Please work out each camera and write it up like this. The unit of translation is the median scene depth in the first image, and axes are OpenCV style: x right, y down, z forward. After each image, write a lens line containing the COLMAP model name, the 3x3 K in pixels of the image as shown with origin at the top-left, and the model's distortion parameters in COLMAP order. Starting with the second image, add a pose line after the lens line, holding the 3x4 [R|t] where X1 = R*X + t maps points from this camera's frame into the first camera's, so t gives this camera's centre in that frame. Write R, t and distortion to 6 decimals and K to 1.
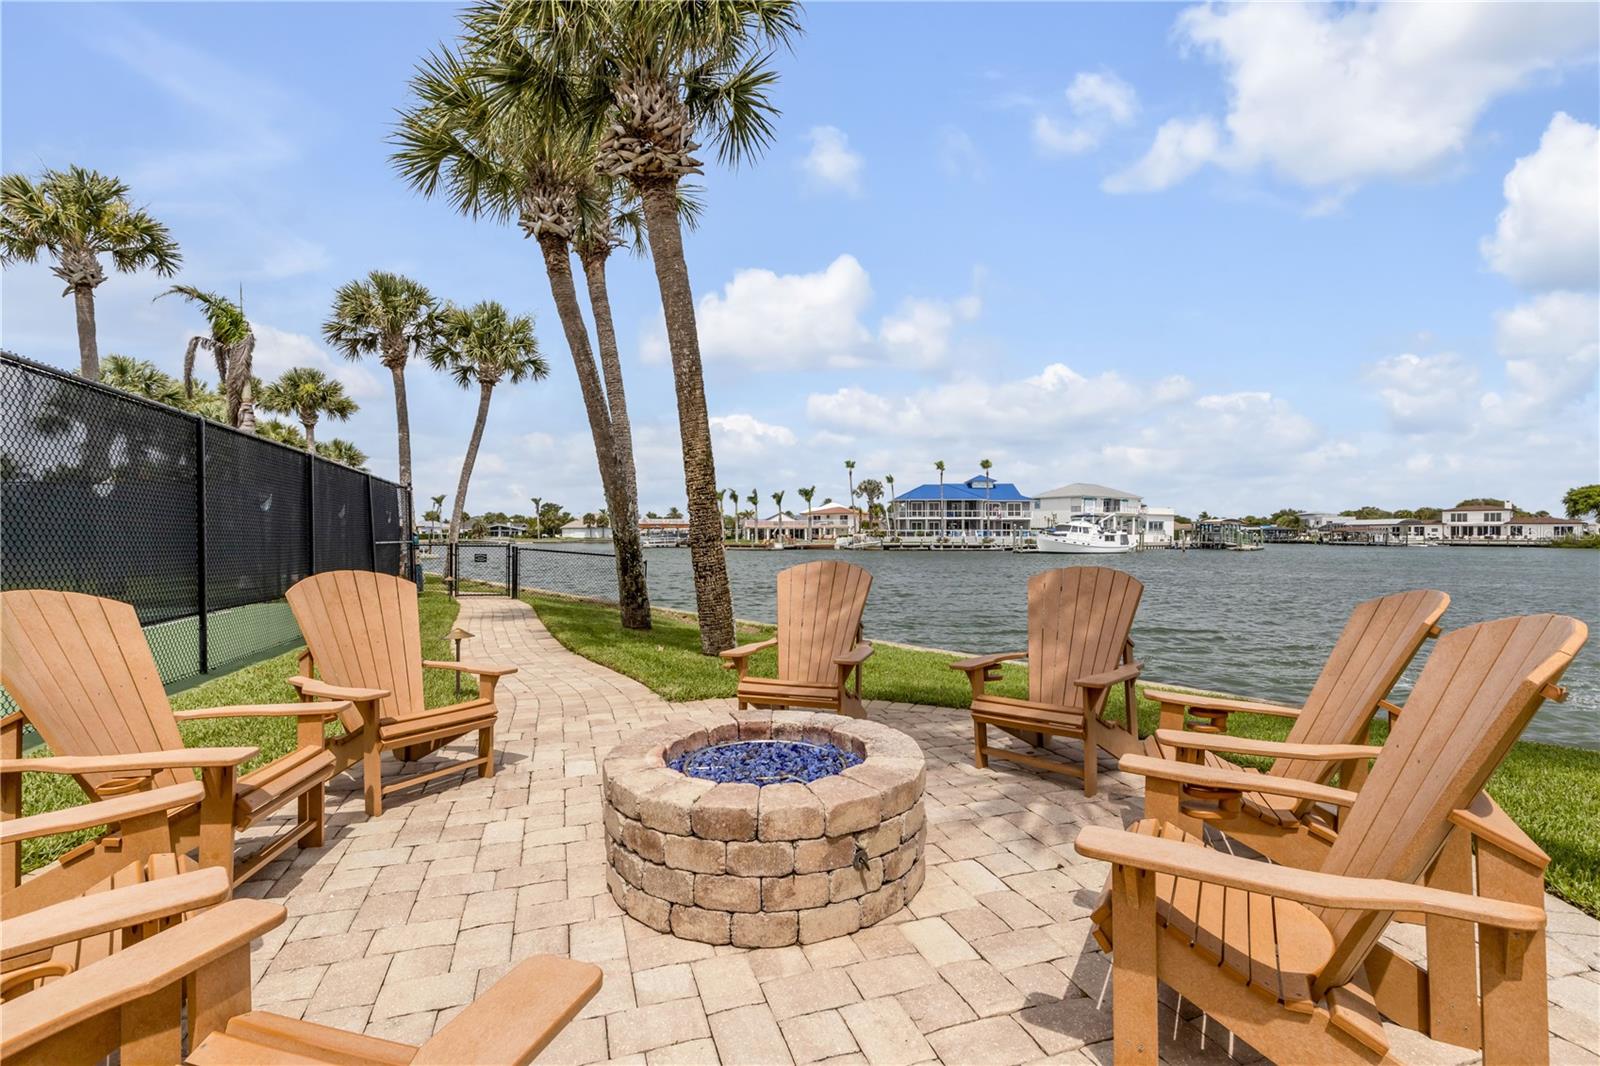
lens RADIAL K [[723.2, 0, 801.7], [0, 723.2, 540.9], [0, 0, 1]] dist [0.003356, -0.000138]
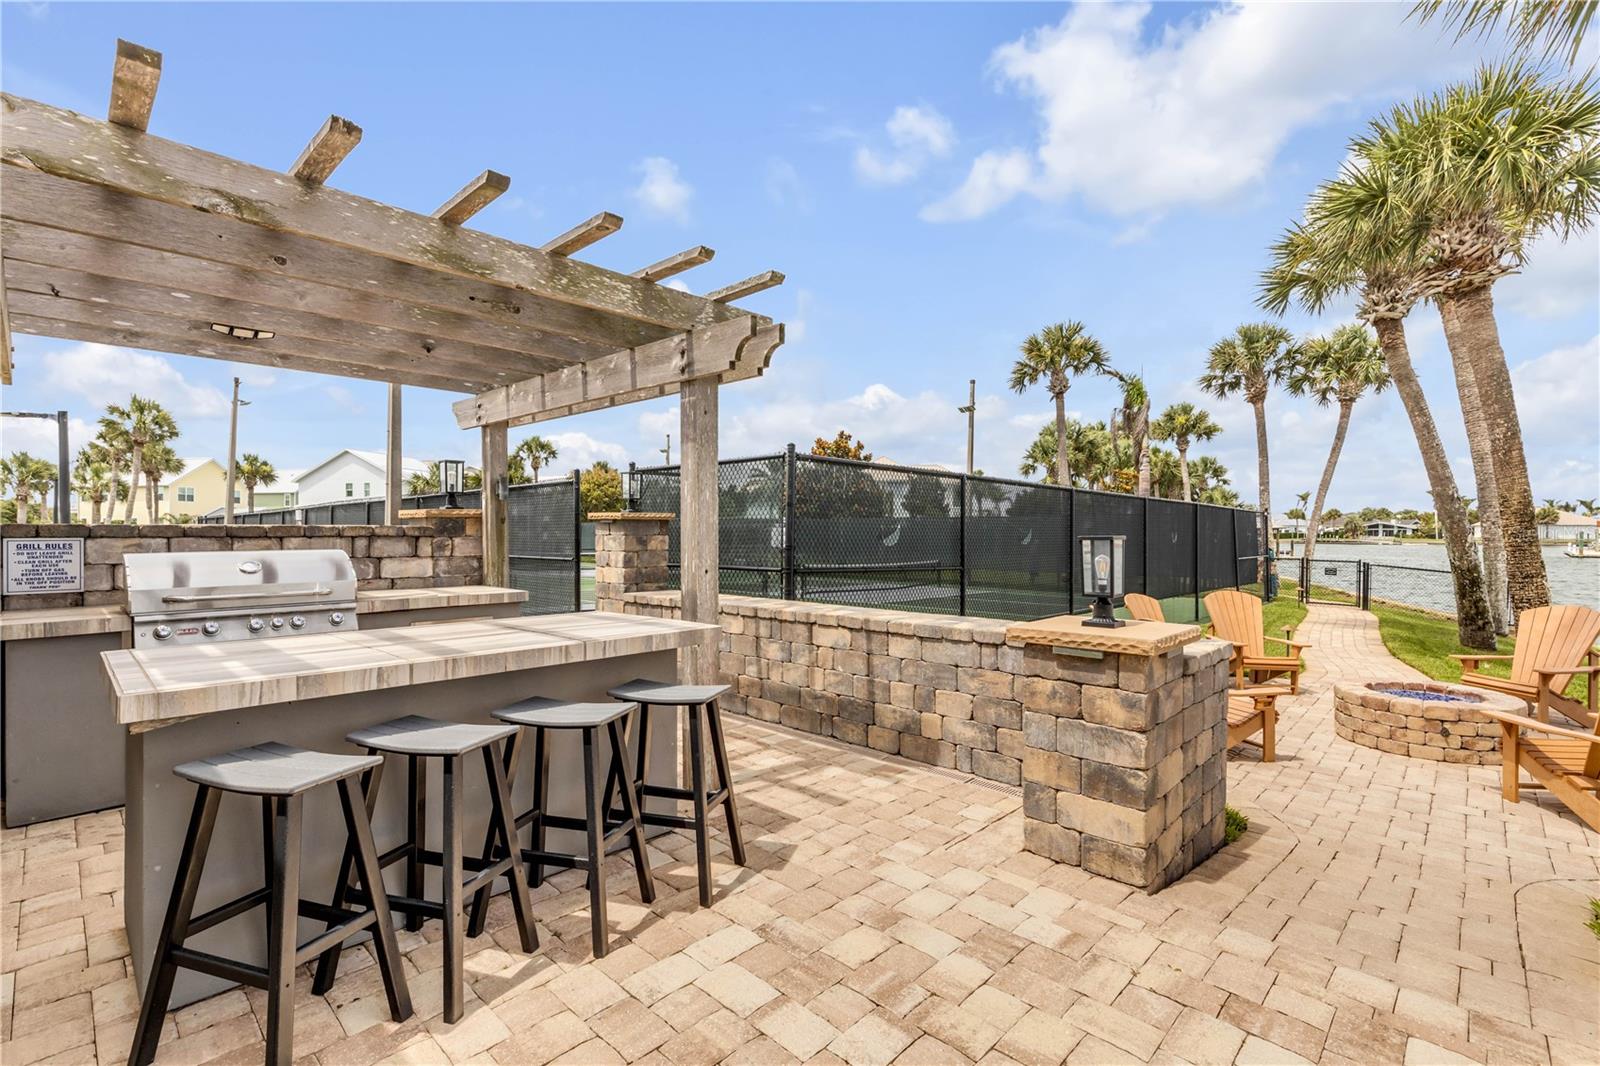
lens RADIAL K [[723.2, 0, 801.7], [0, 723.2, 540.9], [0, 0, 1]] dist [0.003356, -0.000138]
pose [[0.478485, 0.010940, -0.878028, 0.113153], [-0.007900, 0.999936, 0.008153, -0.019674], [0.878060, 0.003035, 0.478541, -0.197831]]
